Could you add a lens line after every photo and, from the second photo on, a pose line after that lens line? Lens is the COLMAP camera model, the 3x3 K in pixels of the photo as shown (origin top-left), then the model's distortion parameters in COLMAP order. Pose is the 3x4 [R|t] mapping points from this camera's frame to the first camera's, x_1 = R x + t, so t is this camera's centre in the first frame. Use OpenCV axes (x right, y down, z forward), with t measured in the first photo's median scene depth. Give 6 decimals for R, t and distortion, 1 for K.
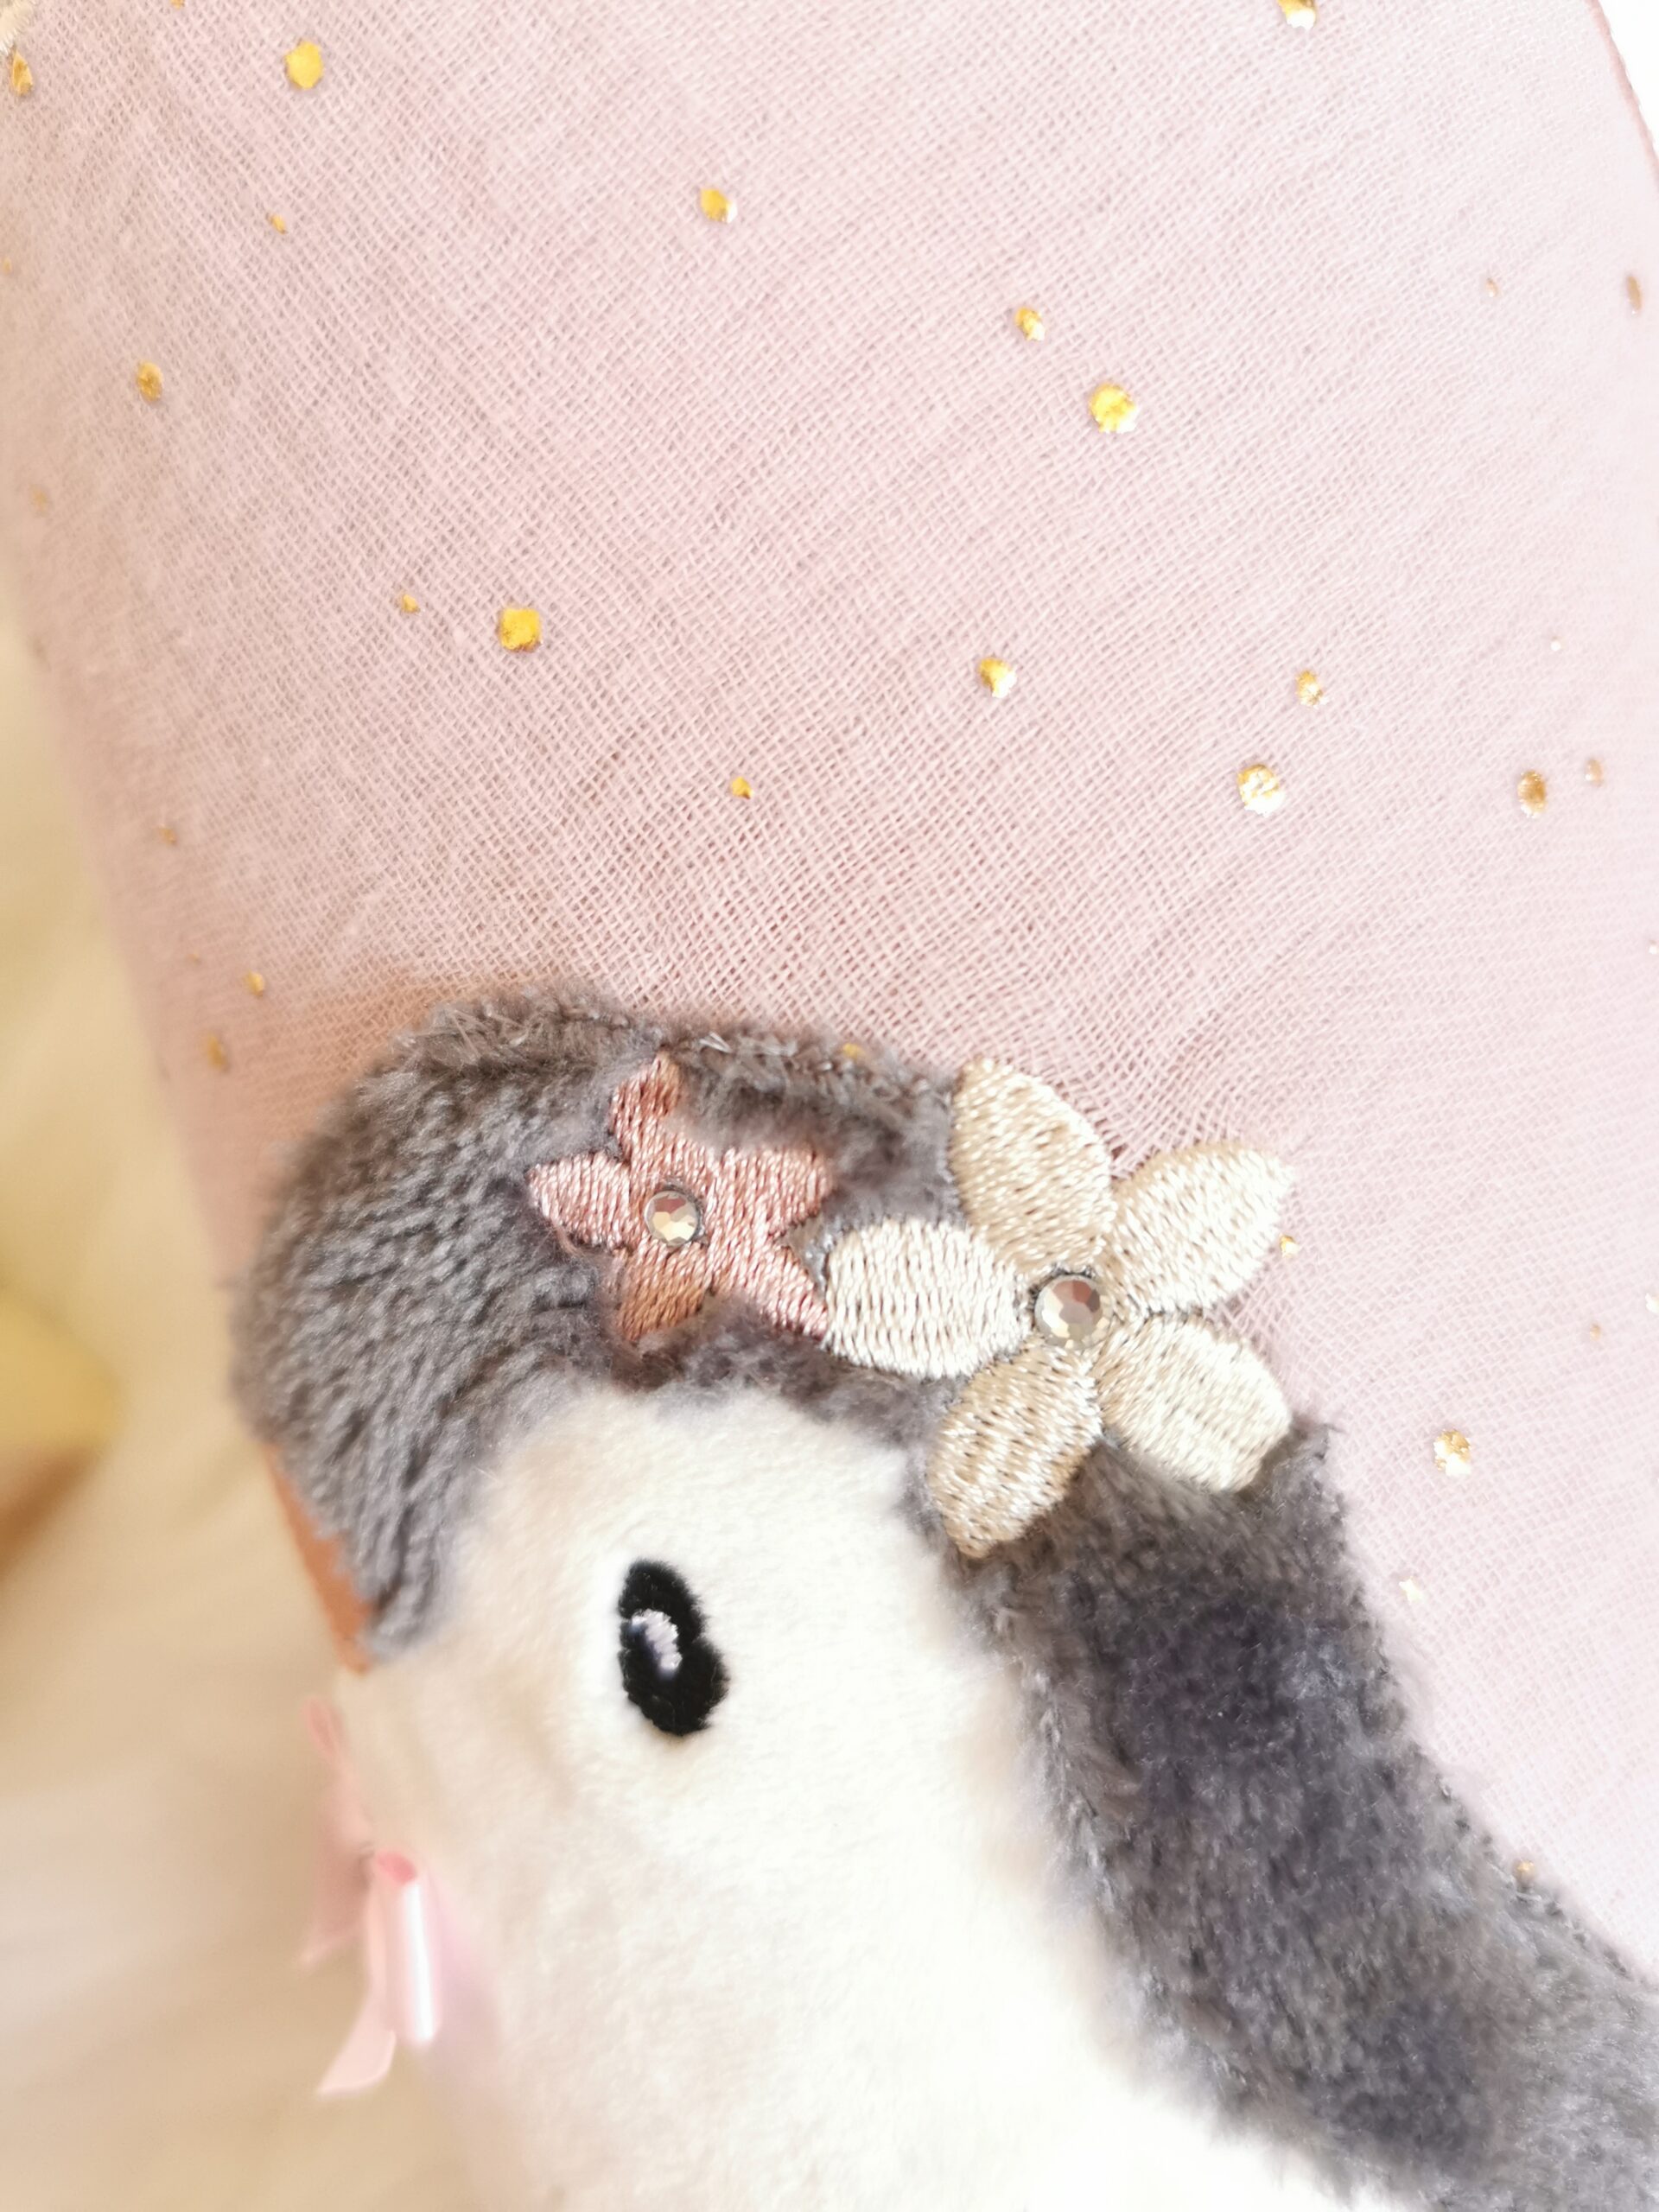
lens RADIAL K [[1769.8, 0, 829.7], [0, 1769.8, 1099.1], [0, 0, 1]] dist [0.035951, -0.087722]
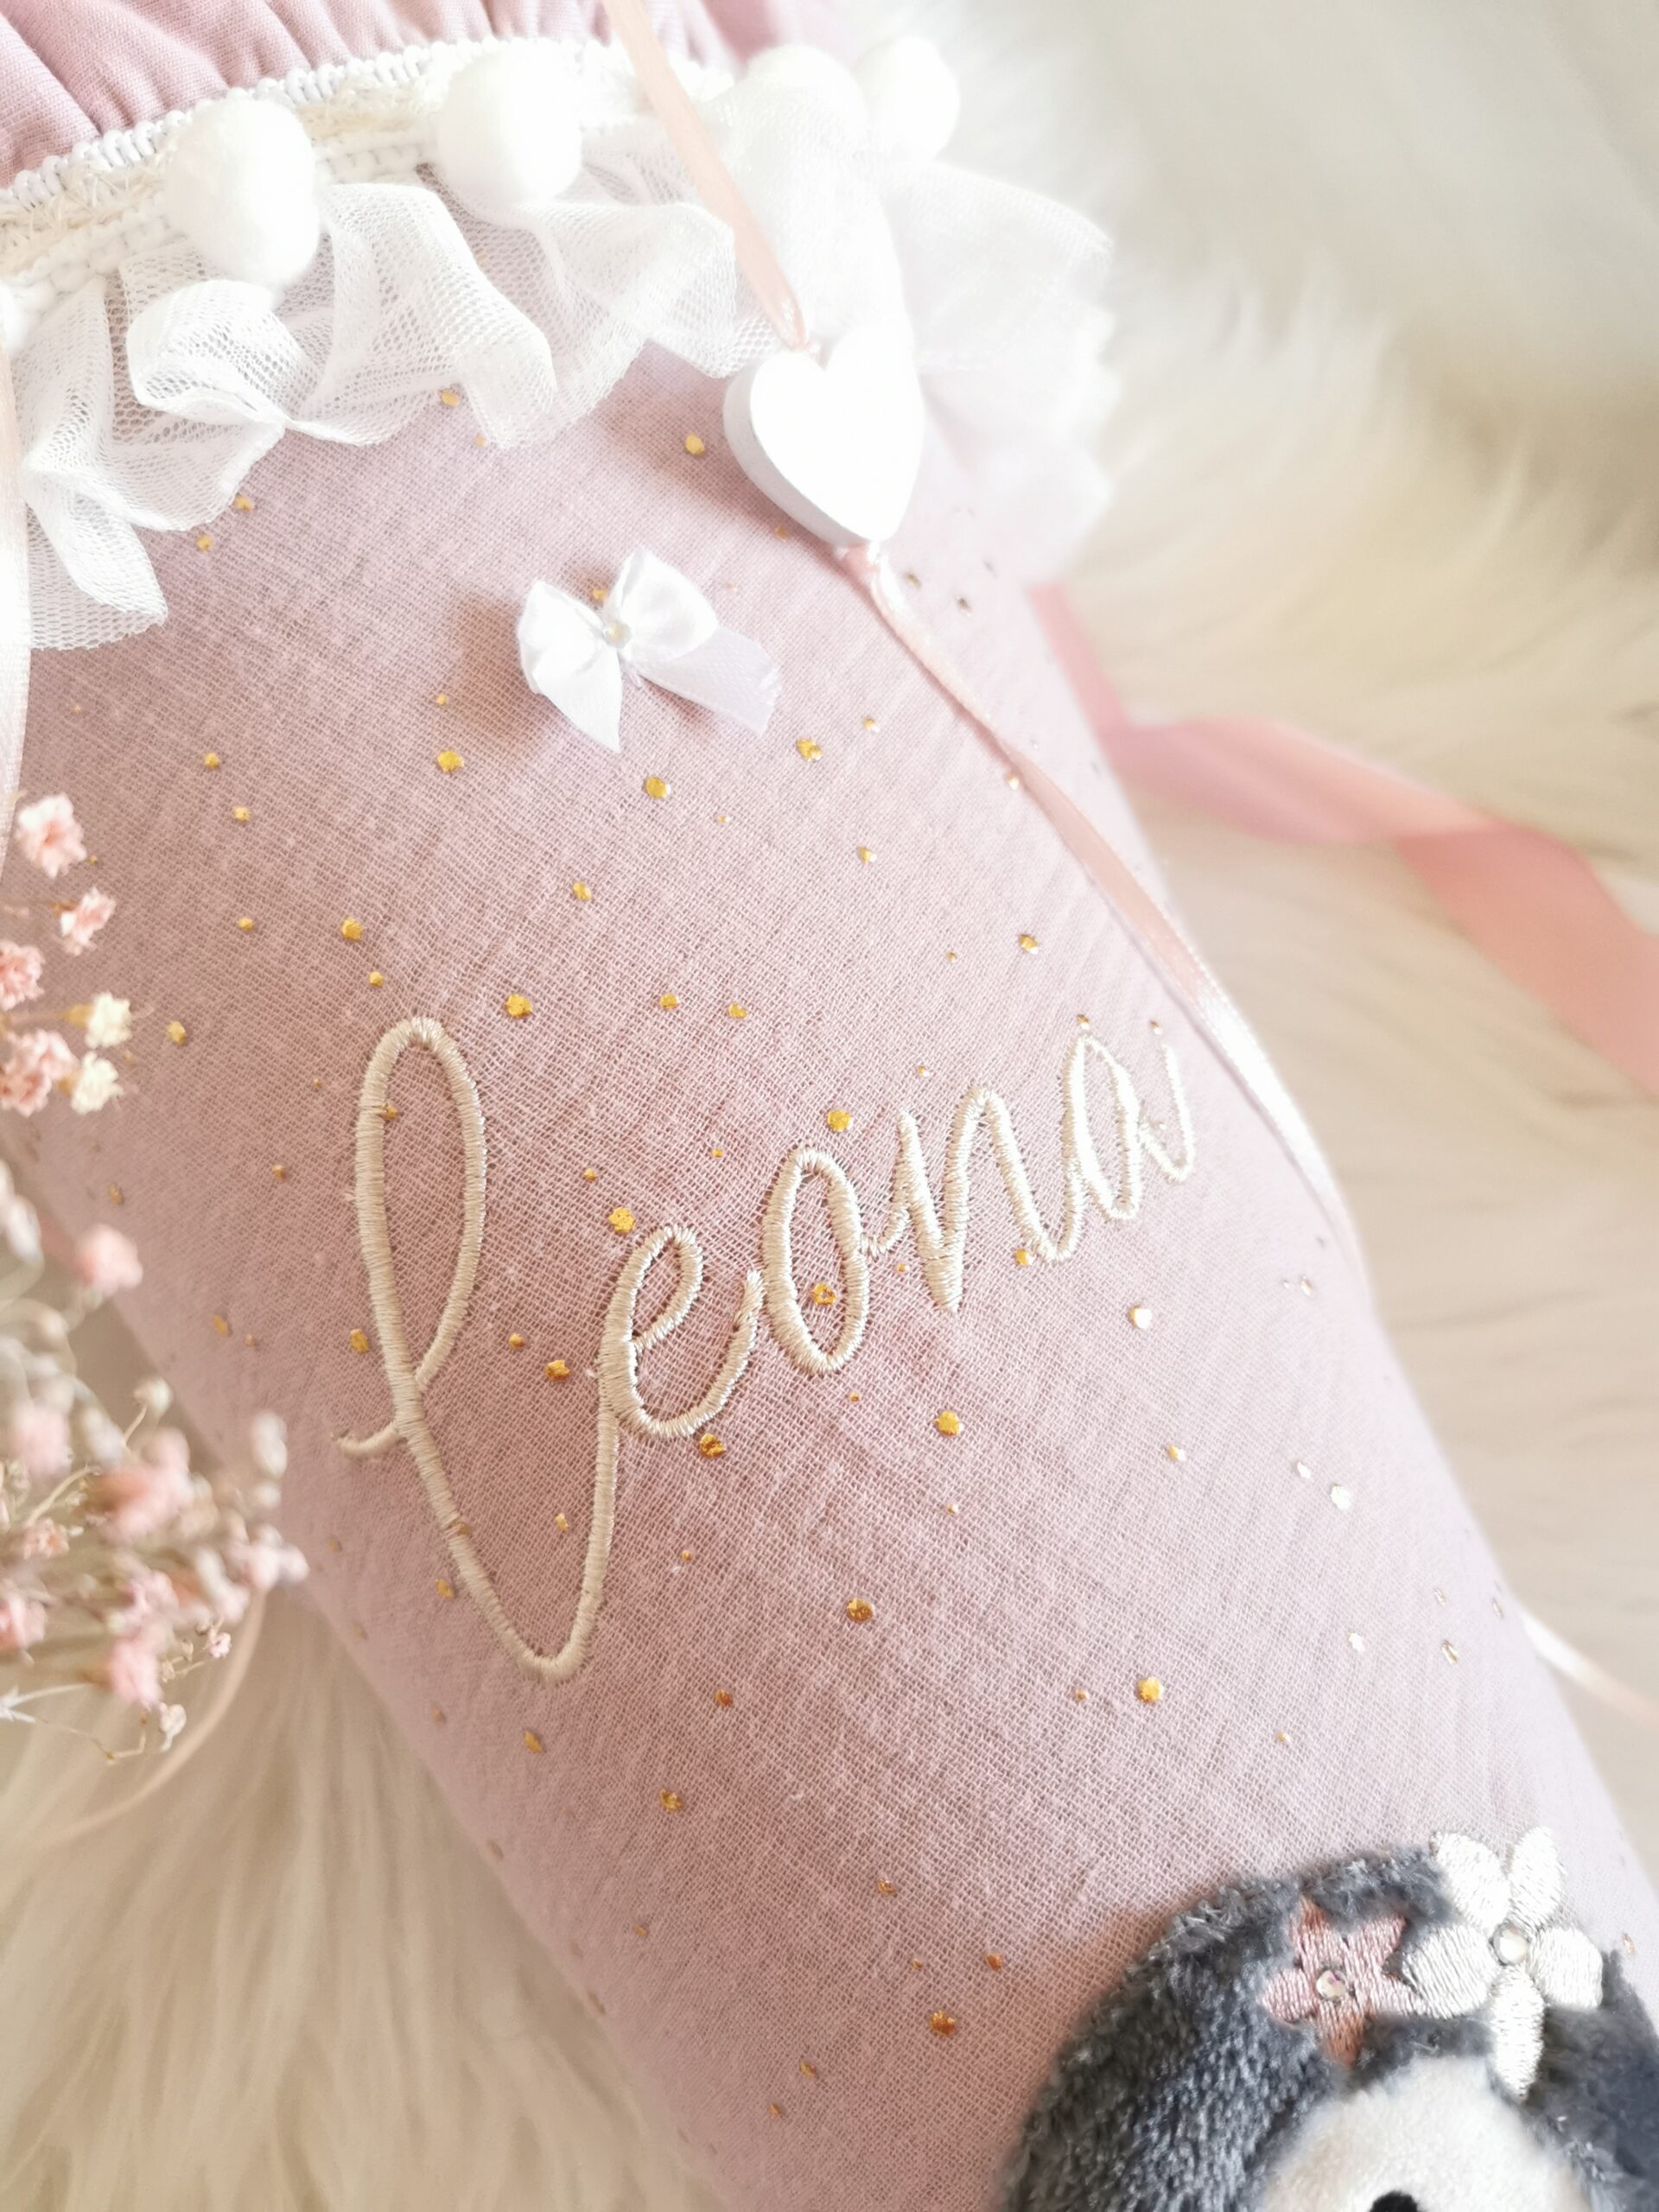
lens RADIAL K [[1804.9, 0, 822.9], [0, 1804.9, 1093.6], [0, 0, 1]] dist [-0.023326, -0.013079]
pose [[0.832912, -0.143576, 0.534456, -1.370002], [0.341203, 0.893588, -0.291687, -0.391666], [-0.435704, 0.425307, 0.793269, -0.603467]]
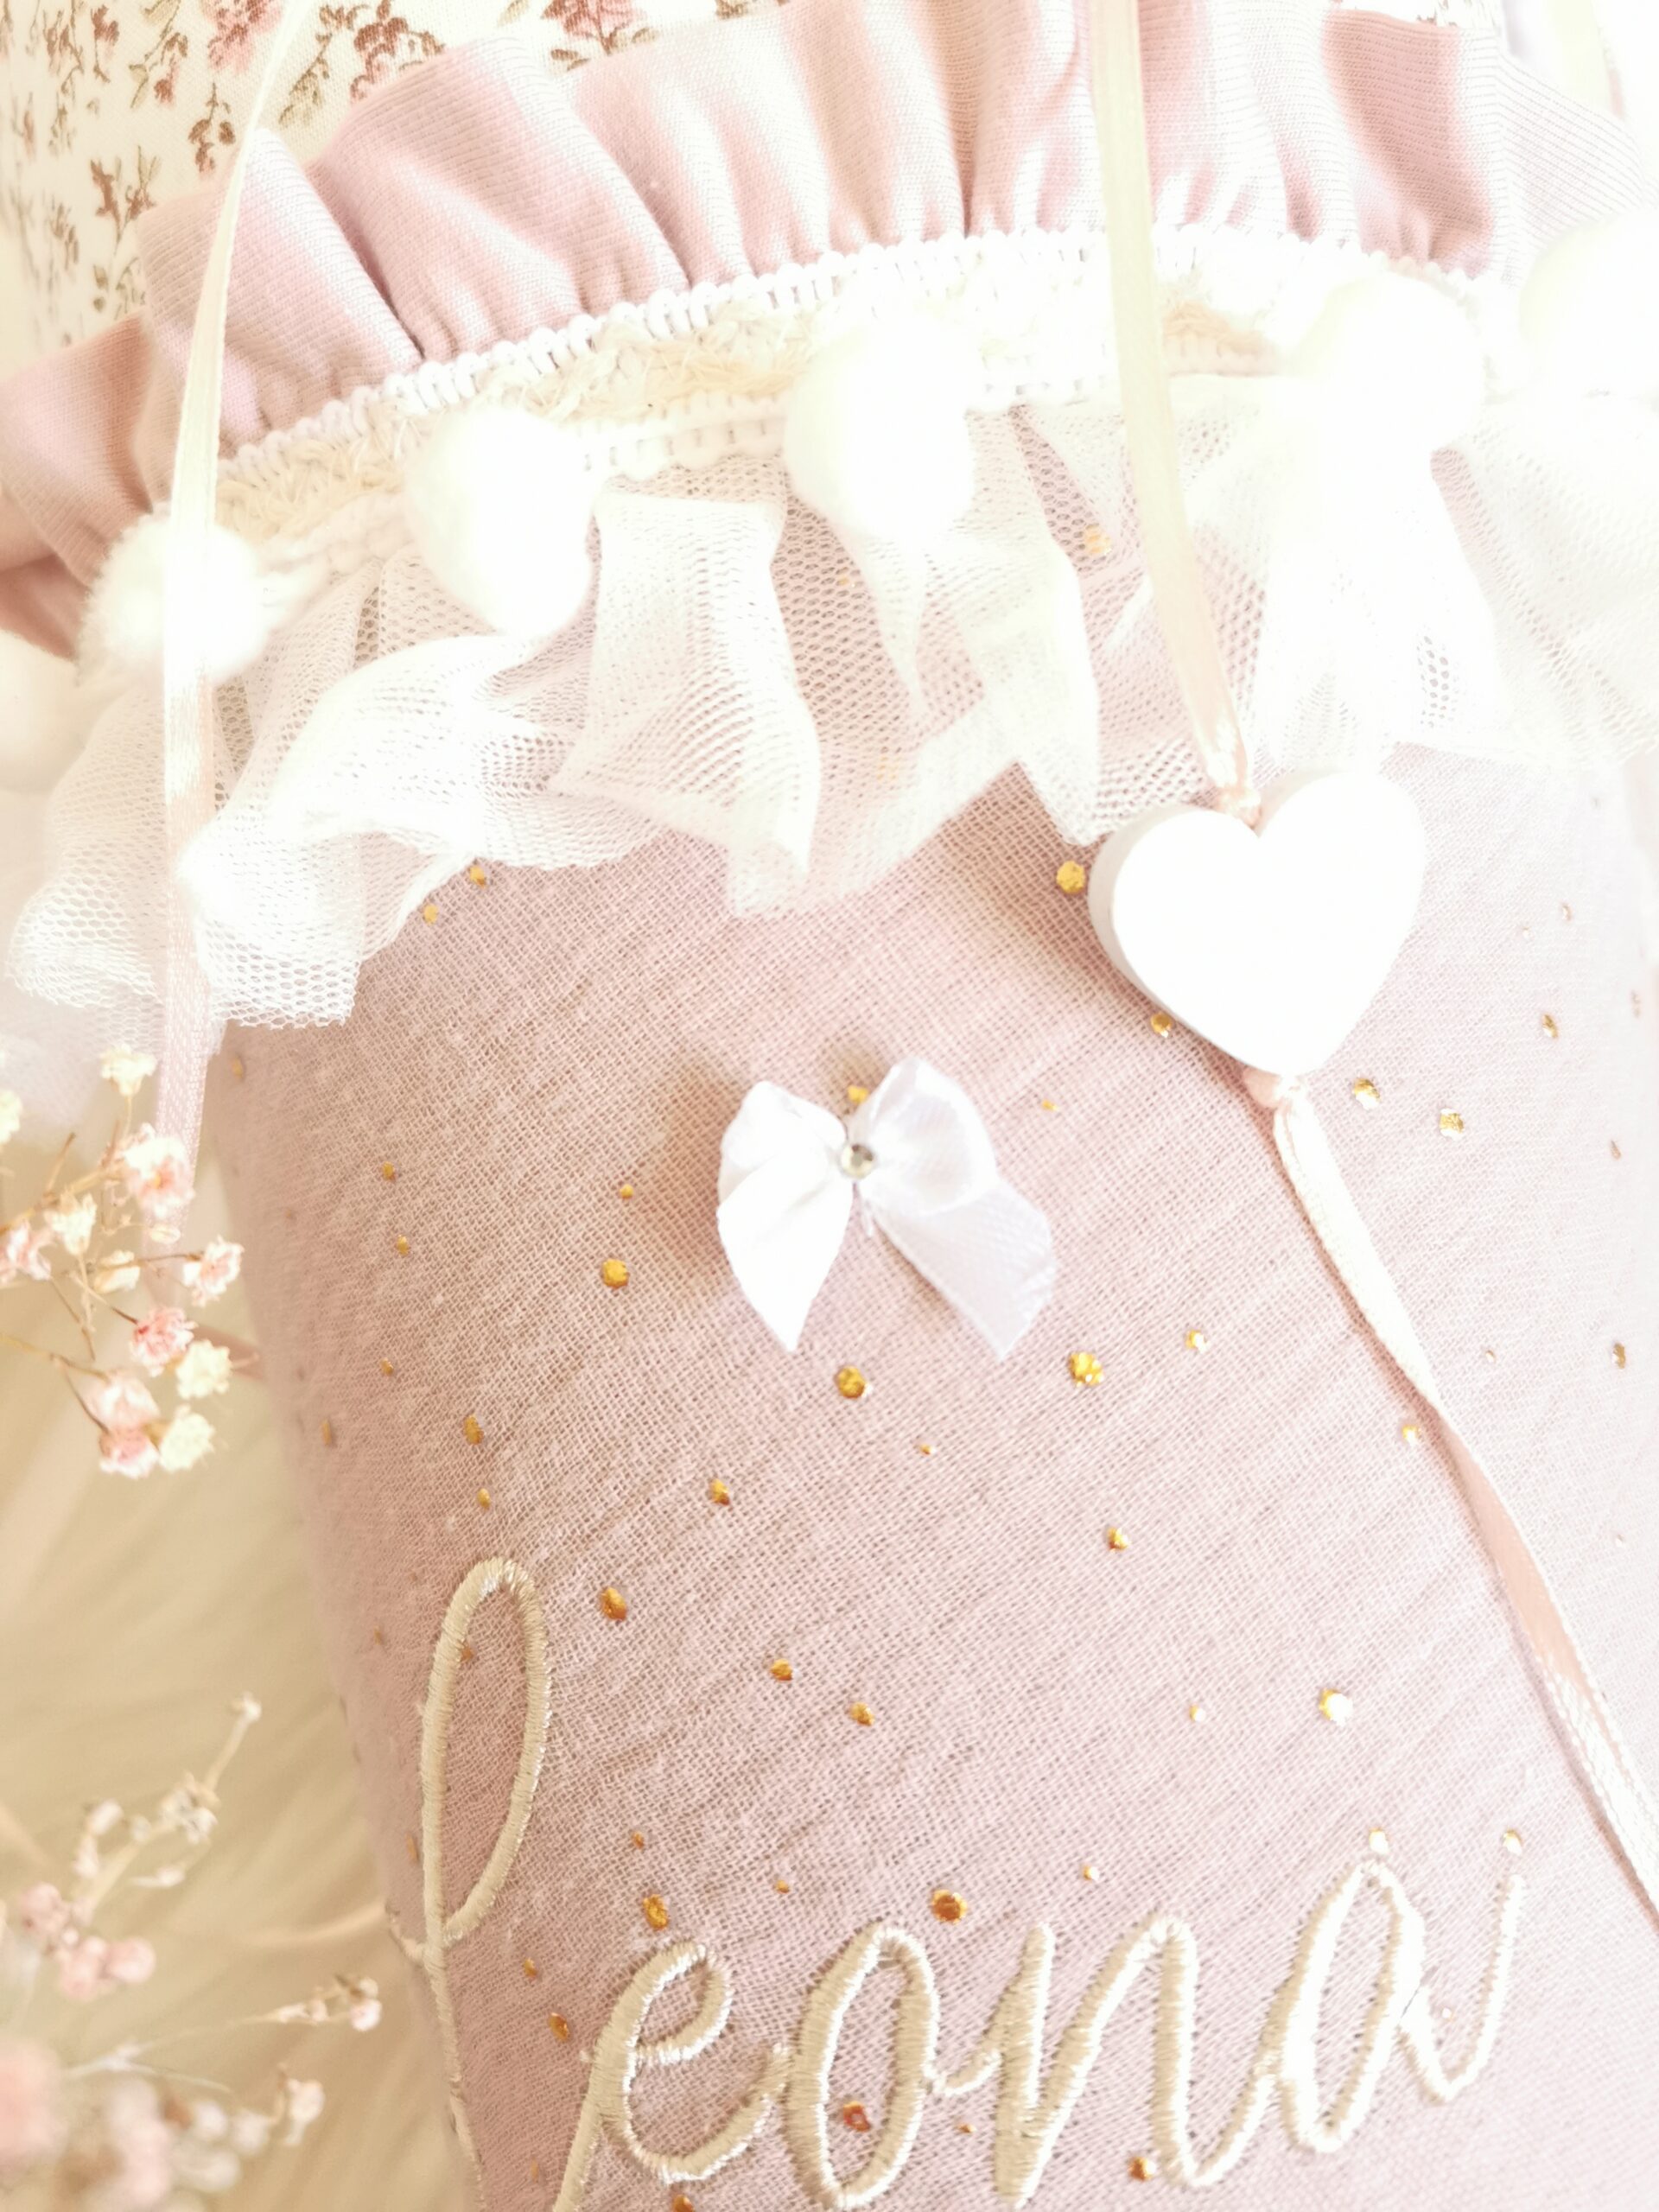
lens RADIAL K [[1804.9, 0, 822.9], [0, 1804.9, 1093.6], [0, 0, 1]] dist [-0.023326, -0.013079]
pose [[0.989847, 0.049819, 0.133121, -0.645297], [-0.019111, 0.974706, -0.222671, -1.236092], [-0.140847, 0.217866, 0.965762, -0.571833]]
